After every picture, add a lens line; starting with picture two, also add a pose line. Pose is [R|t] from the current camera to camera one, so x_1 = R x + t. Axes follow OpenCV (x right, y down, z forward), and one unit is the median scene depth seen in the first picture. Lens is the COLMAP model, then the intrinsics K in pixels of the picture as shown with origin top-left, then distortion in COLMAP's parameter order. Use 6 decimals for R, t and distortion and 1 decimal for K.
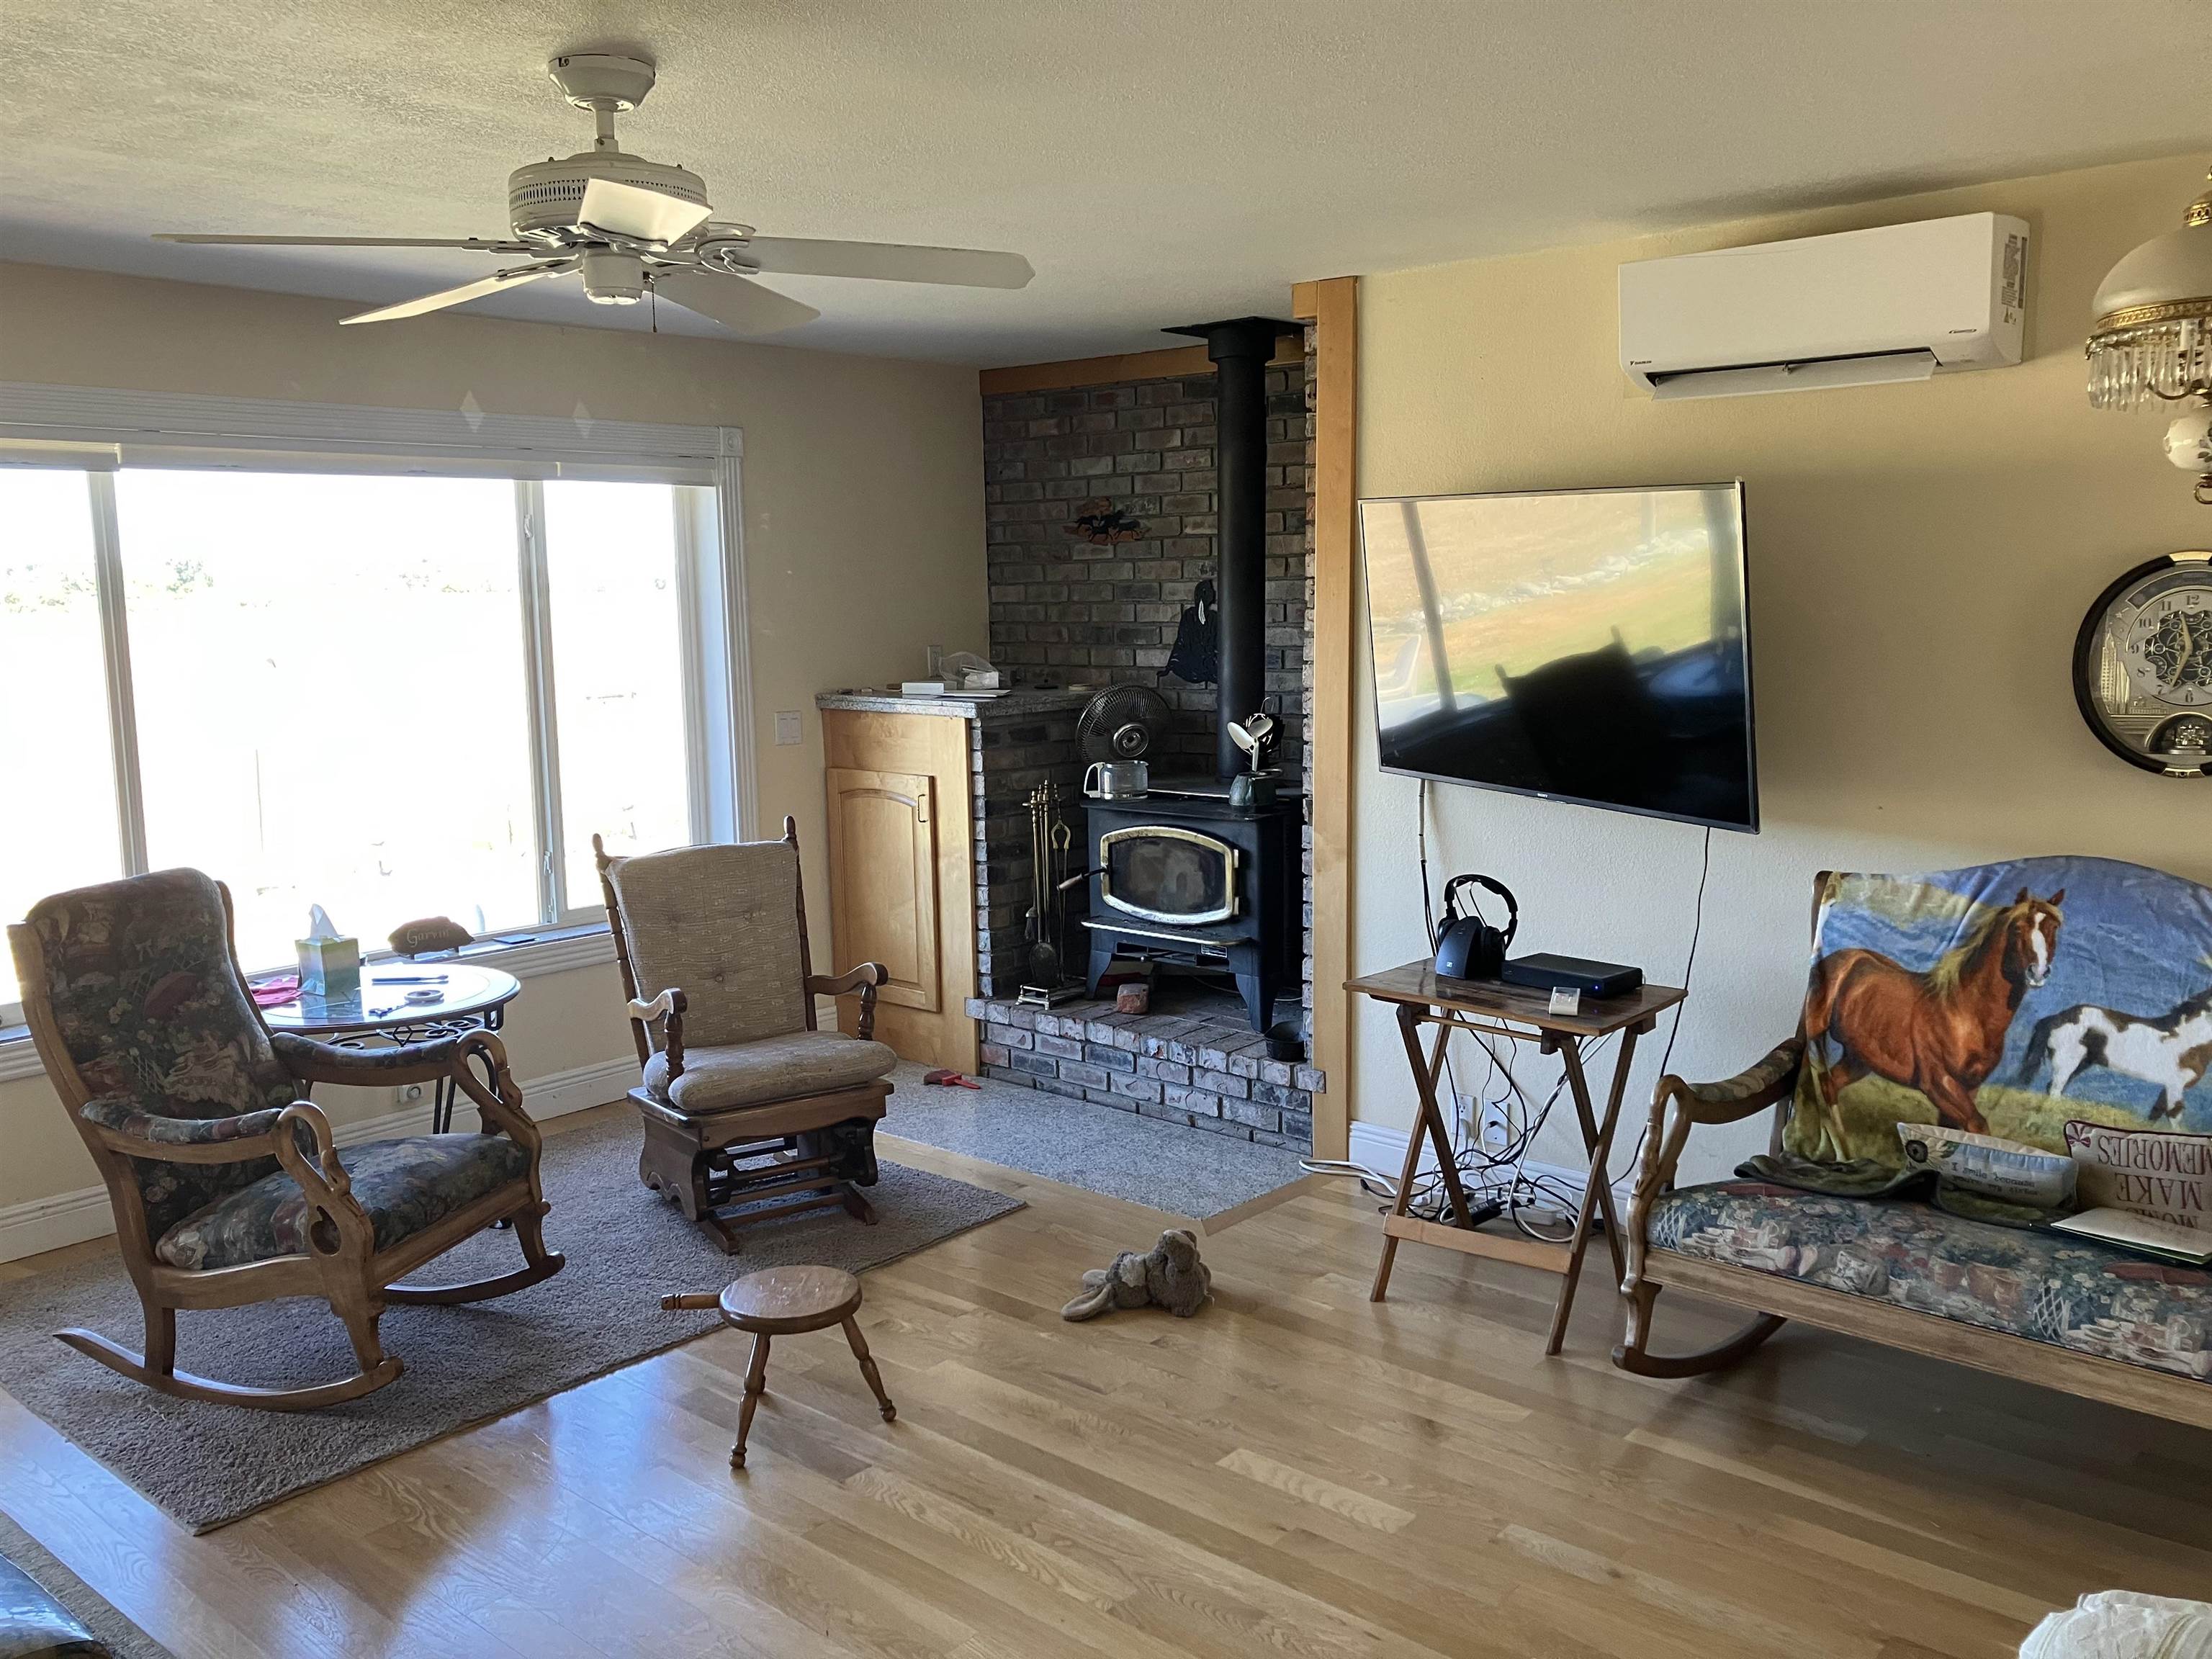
lens RADIAL K [[1821.0, 0, 1075.0], [0, 1821.0, 820.1], [0, 0, 1]] dist [0.006037, 0.015911]
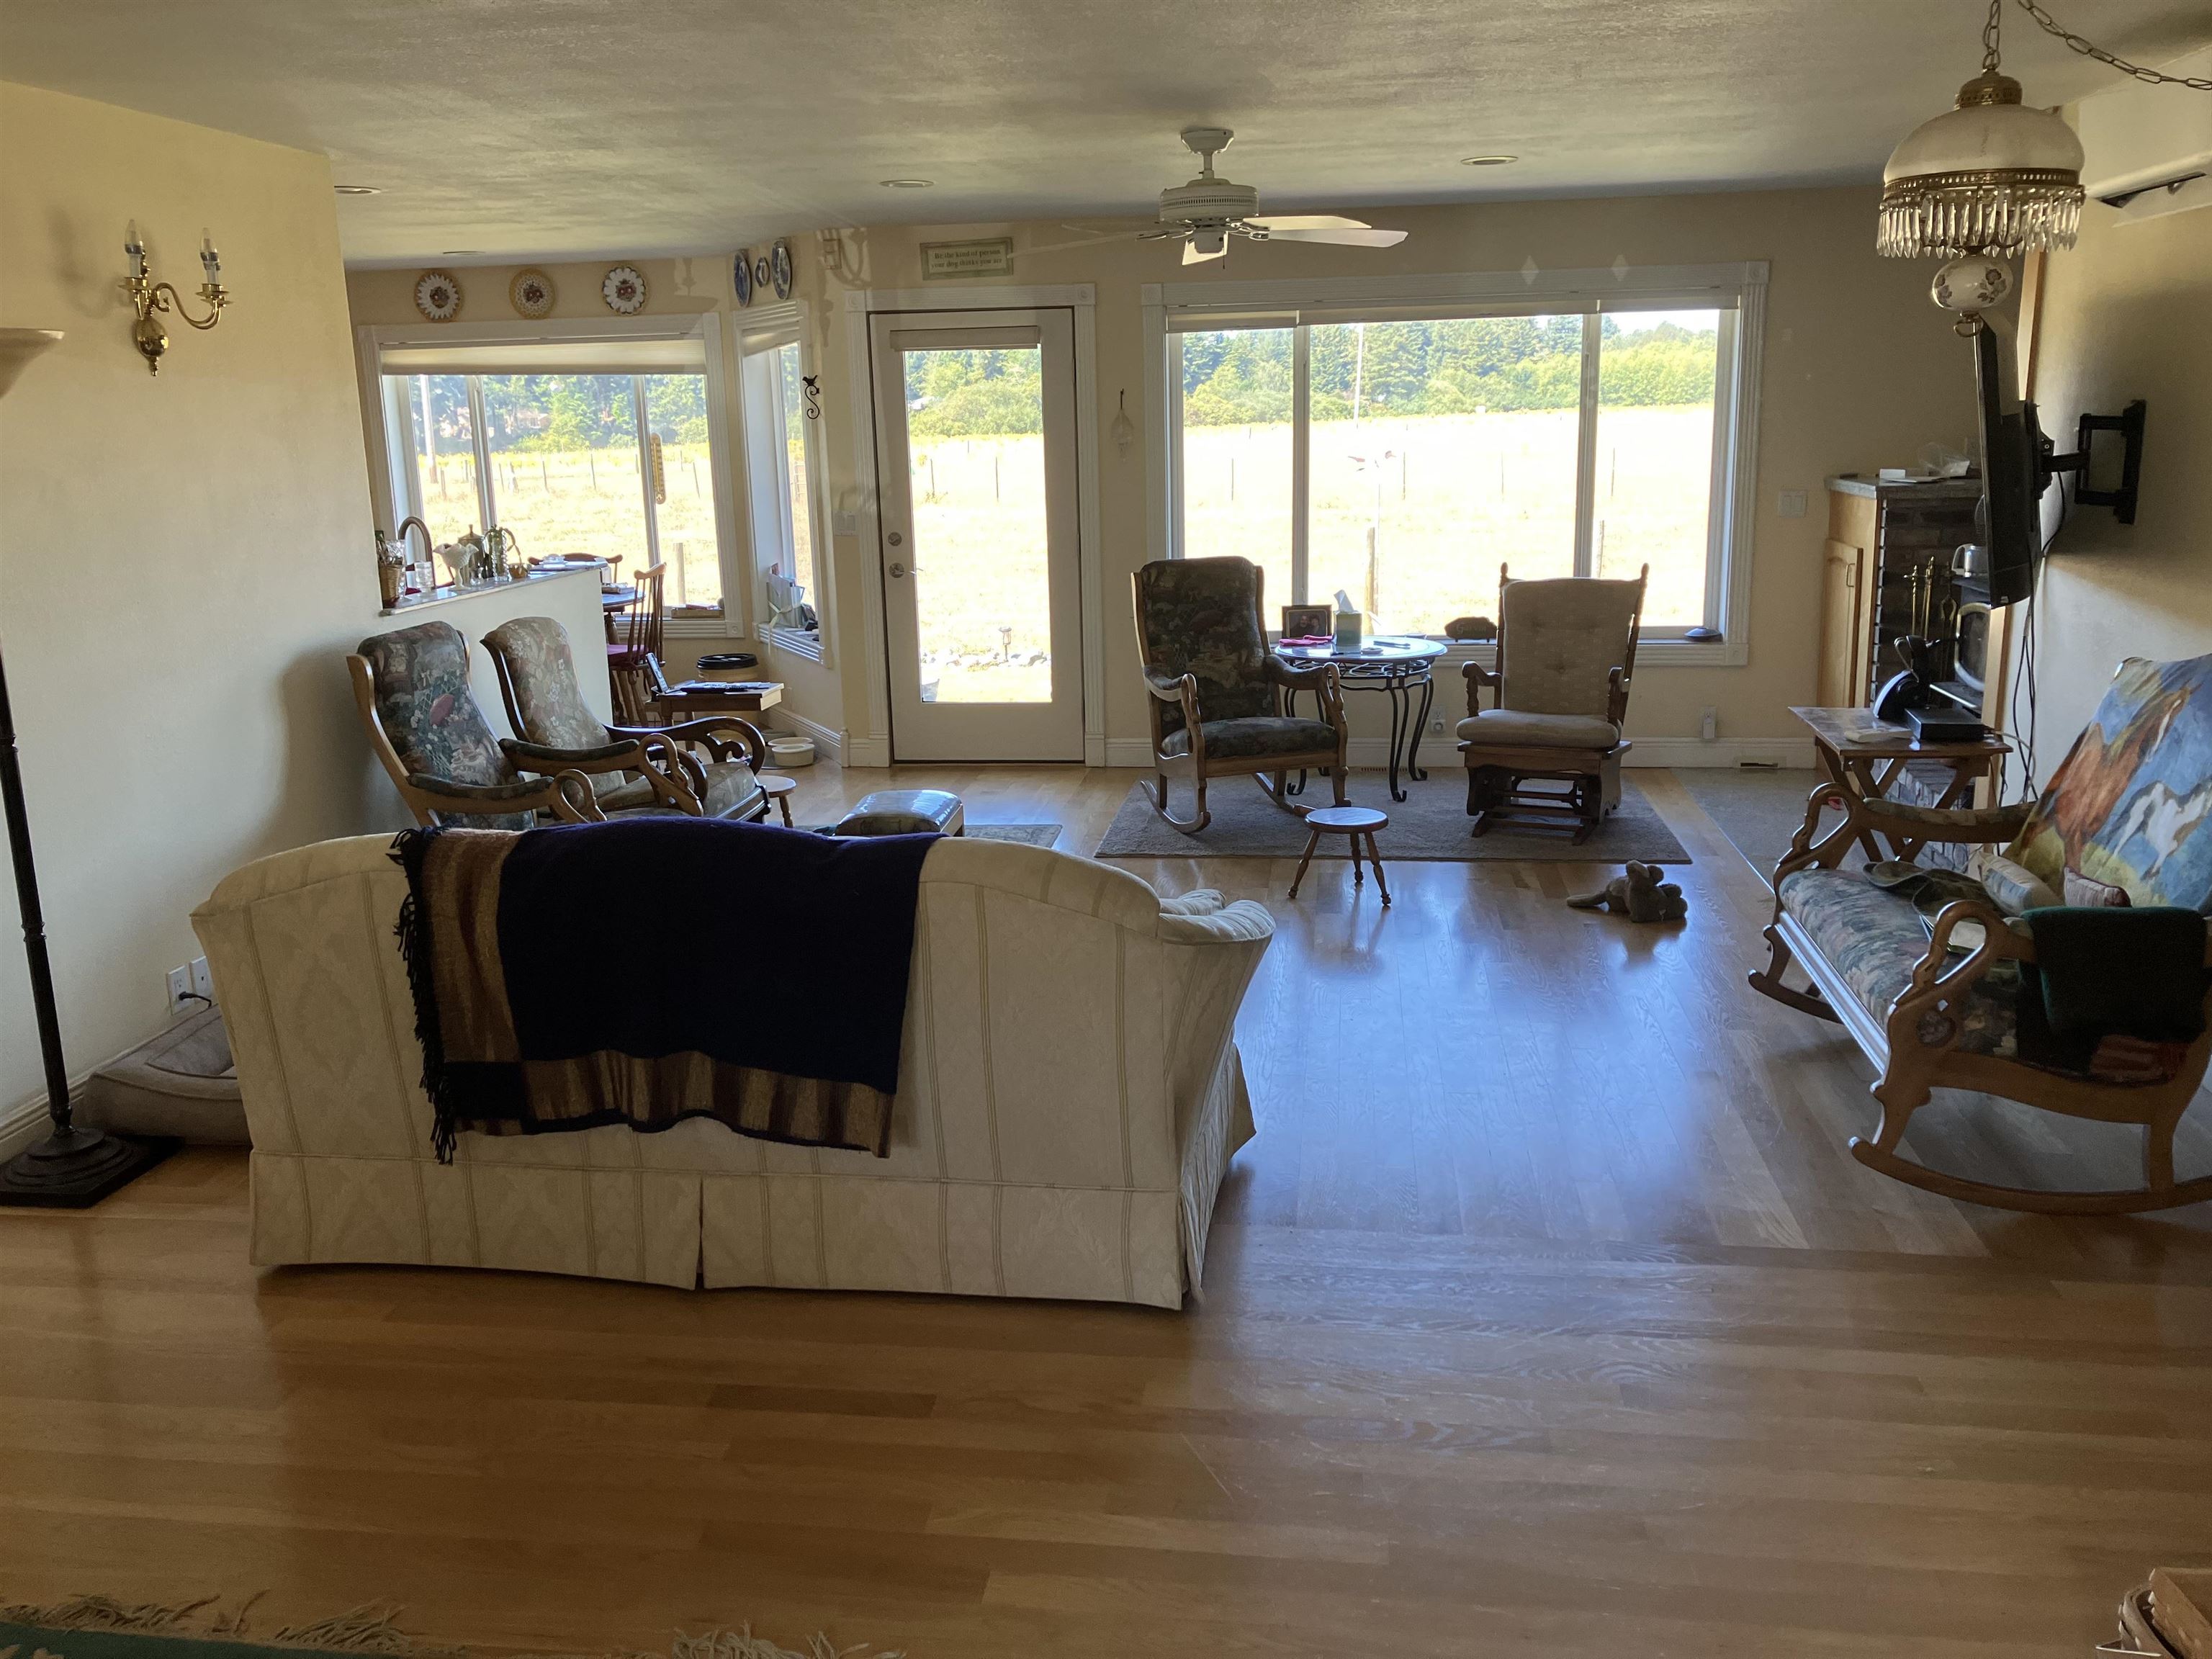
lens RADIAL K [[1821.0, 0, 1075.0], [0, 1821.0, 820.1], [0, 0, 1]] dist [0.006037, 0.015911]
pose [[0.555180, 0.187610, -0.810295, 0.923774], [-0.089599, 0.982049, 0.165987, -0.002326], [0.826890, -0.019551, 0.562024, -0.159756]]
